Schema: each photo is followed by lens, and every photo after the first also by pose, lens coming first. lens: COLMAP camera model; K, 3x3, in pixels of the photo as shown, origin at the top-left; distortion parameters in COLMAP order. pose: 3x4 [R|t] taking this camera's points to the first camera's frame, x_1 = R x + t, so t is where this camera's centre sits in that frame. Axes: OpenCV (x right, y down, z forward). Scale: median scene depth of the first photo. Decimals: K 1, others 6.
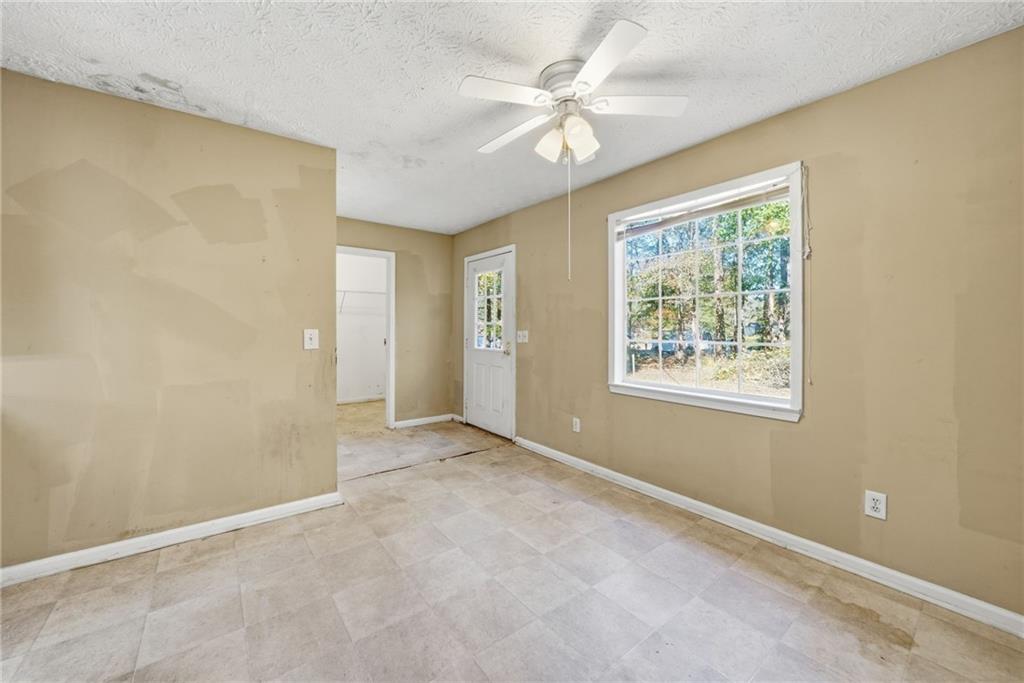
lens RADIAL K [[392.7, 0, 512.6], [0, 392.7, 327.8], [0, 0, 1]] dist [-0.022540, 0.000123]
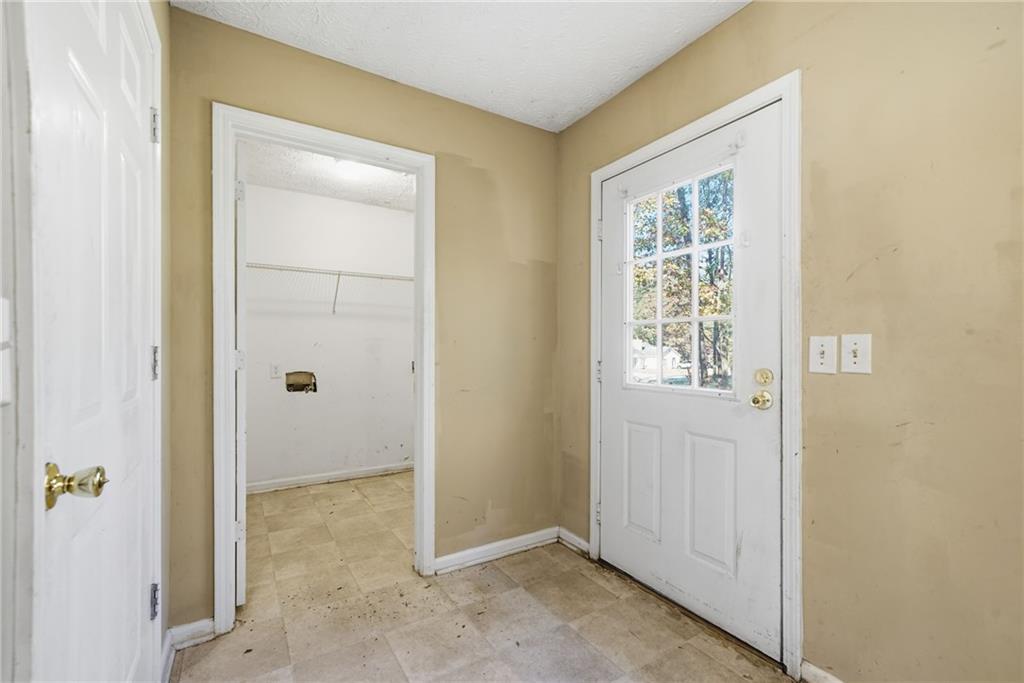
lens RADIAL K [[431.2, 0, 512.5], [0, 431.2, 346.3], [0, 0, 1]] dist [0.000019, 0.000028]
pose [[0.995791, -0.001998, -0.091632, -0.171763], [0.001647, 0.999991, -0.003906, 0.014659], [0.091639, 0.003738, 0.995785, 0.537396]]
